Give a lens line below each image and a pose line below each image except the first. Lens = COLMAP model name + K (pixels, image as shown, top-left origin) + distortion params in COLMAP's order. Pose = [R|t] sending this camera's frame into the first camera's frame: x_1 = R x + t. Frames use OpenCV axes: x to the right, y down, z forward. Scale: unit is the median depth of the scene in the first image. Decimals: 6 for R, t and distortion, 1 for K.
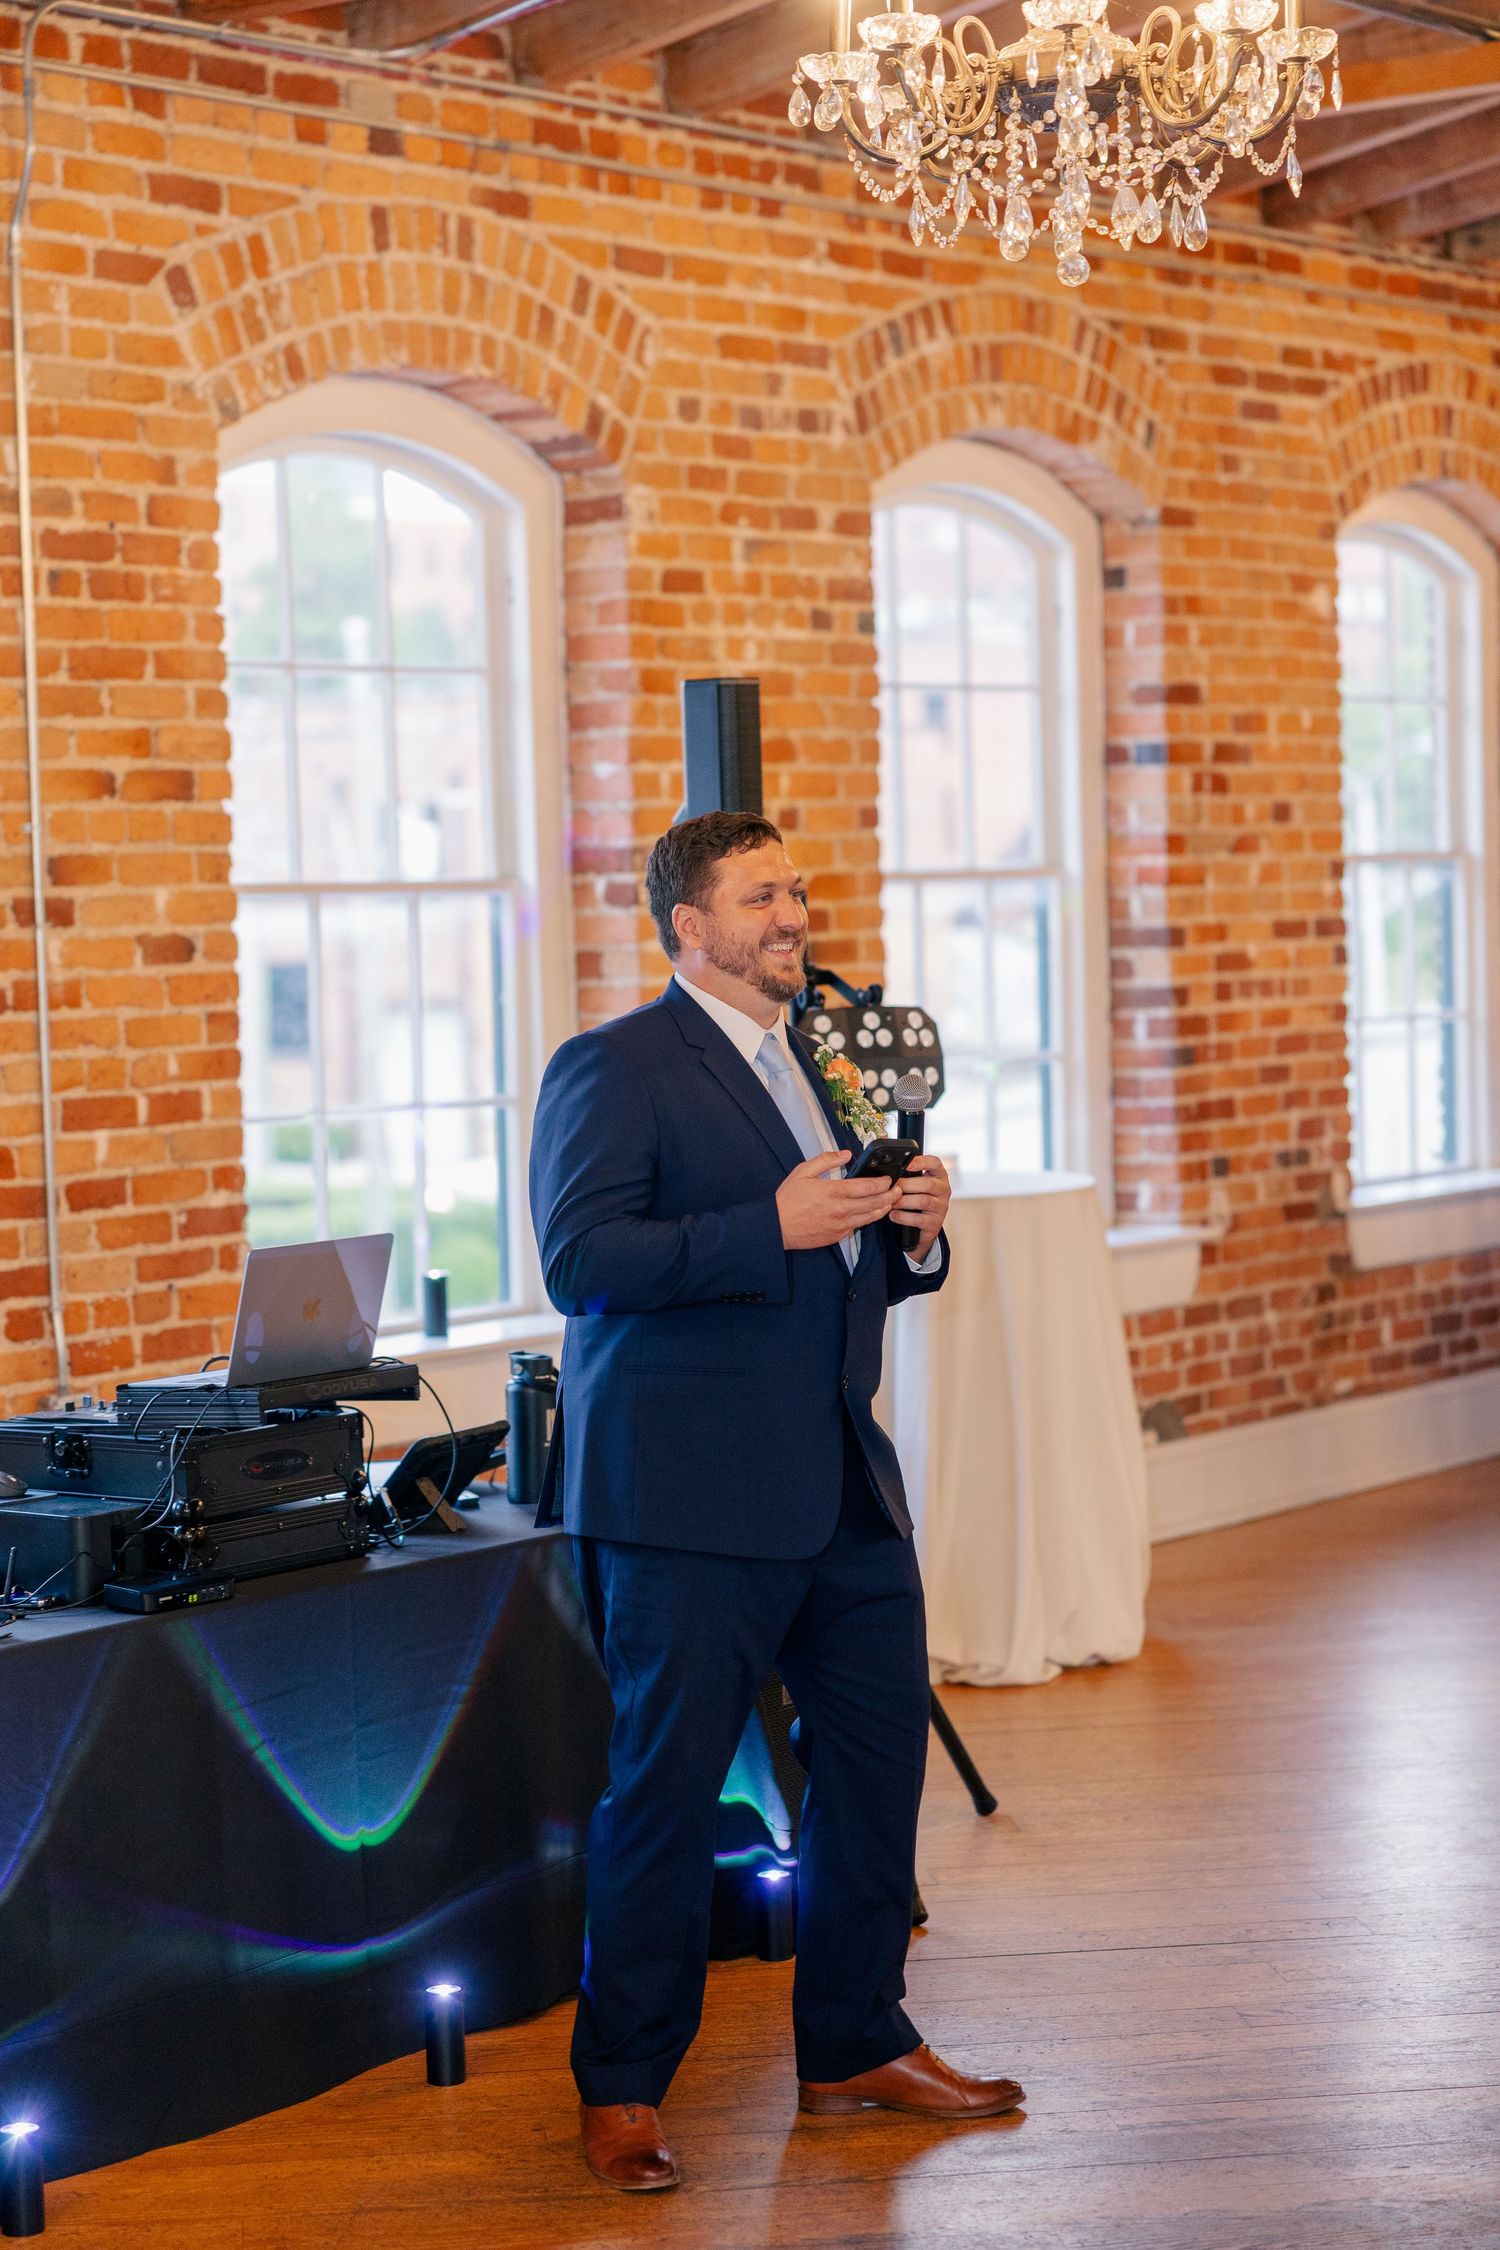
lens RADIAL K [[4334.8, 0, 750.0], [0, 4334.8, 1125.0], [0, 0, 1]] dist [0.041124, -0.254697]
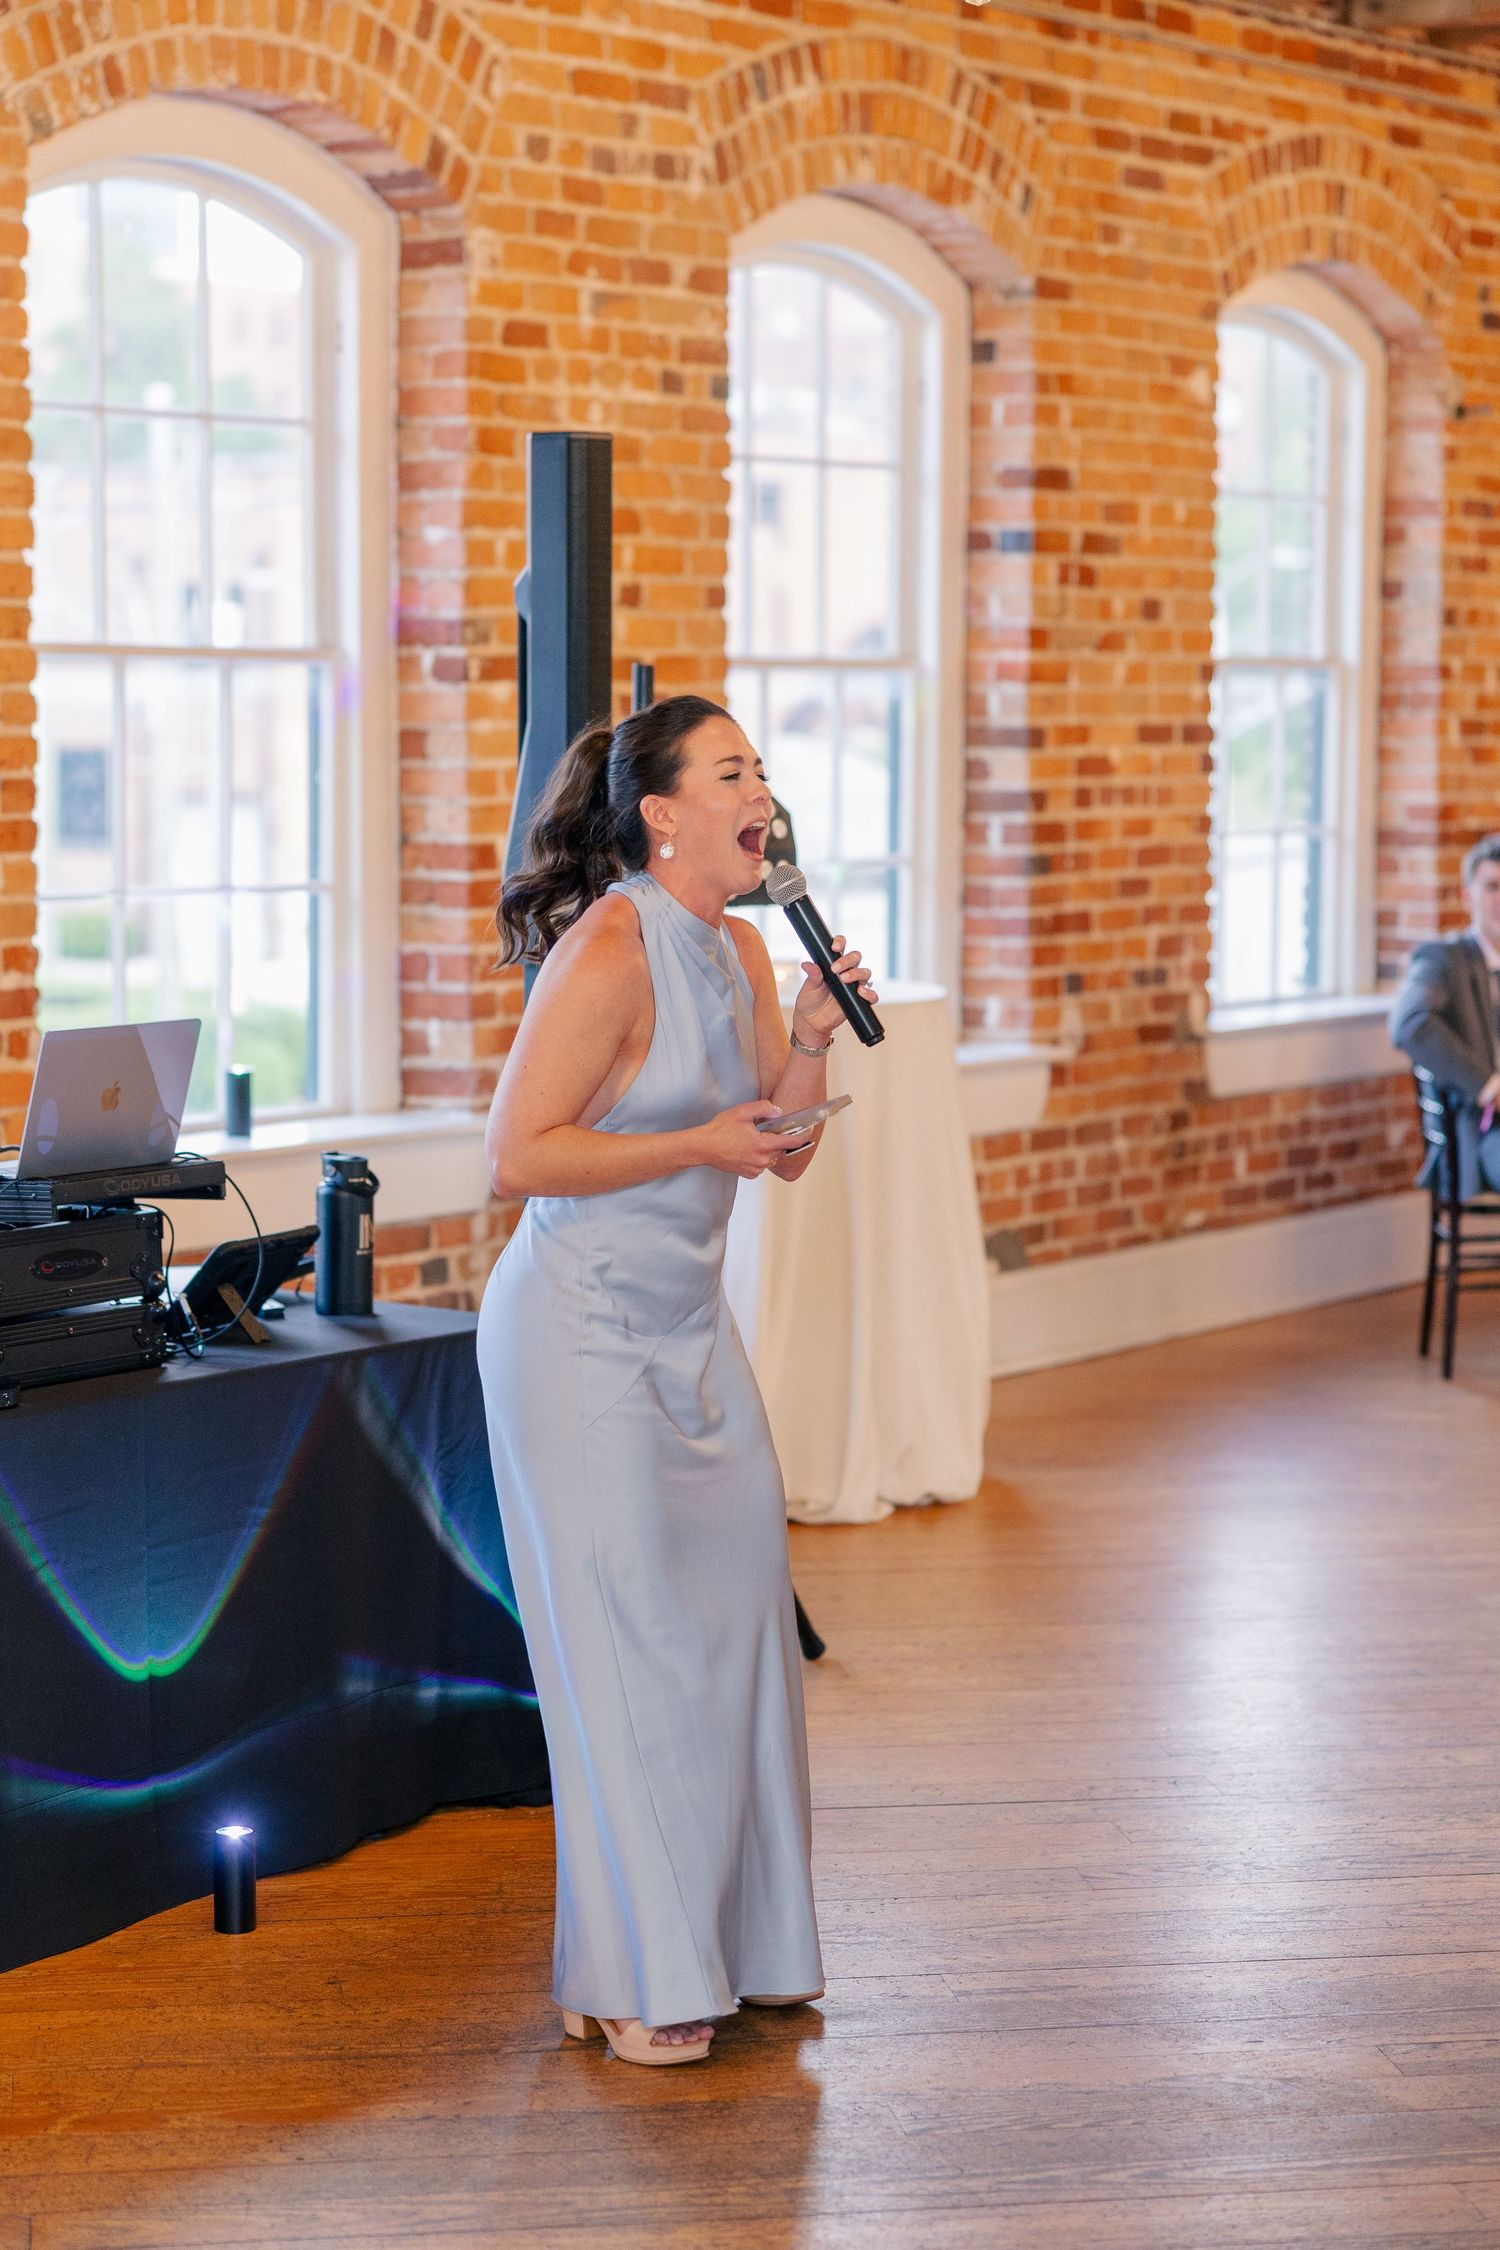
lens RADIAL K [[4530.3, 0, 750.0], [0, 4530.3, 1125.0], [0, 0, 1]] dist [0.035919, -0.159215]
pose [[0.998618, 0.029763, 0.043322, -0.003980], [-0.031519, 0.998685, 0.040442, 0.002863], [-0.042061, -0.041752, 0.998242, 0.017347]]
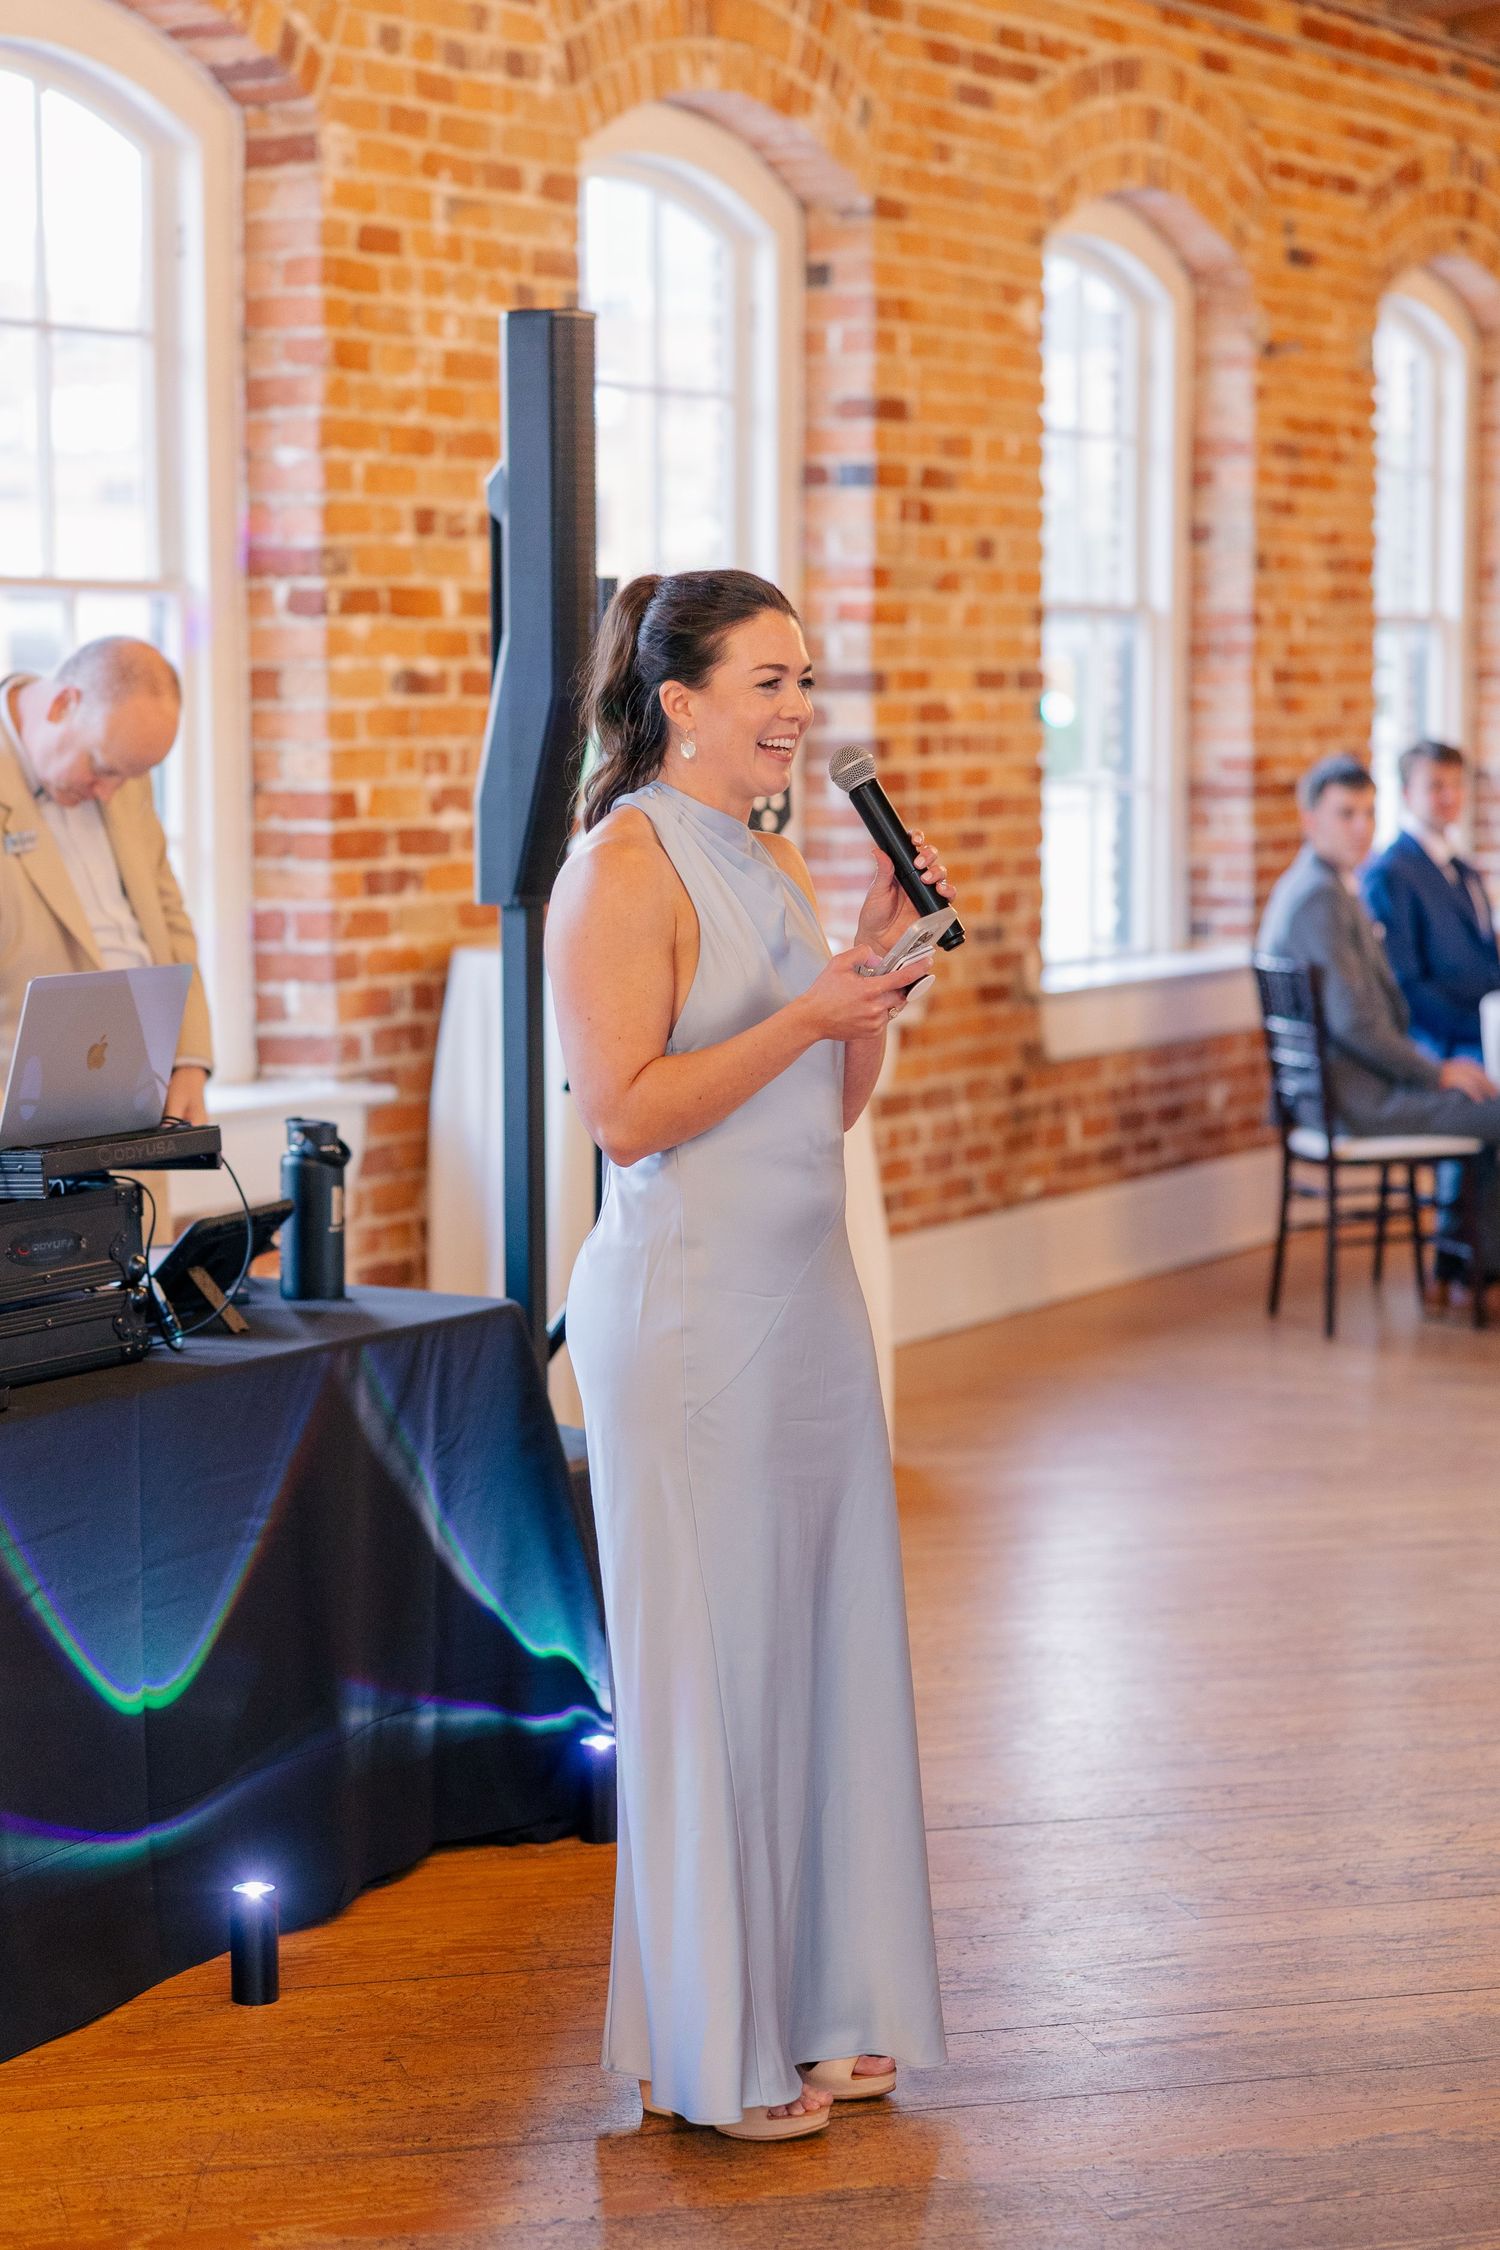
lens RADIAL K [[4446.6, 0, 750.0], [0, 4446.6, 1125.0], [0, 0, 1]] dist [0.028564, -0.139475]
pose [[0.990101, 0.012128, 0.139833, -0.056790], [-0.017902, 0.999035, 0.040109, 0.011849], [-0.139212, -0.042215, 0.989362, 0.095635]]
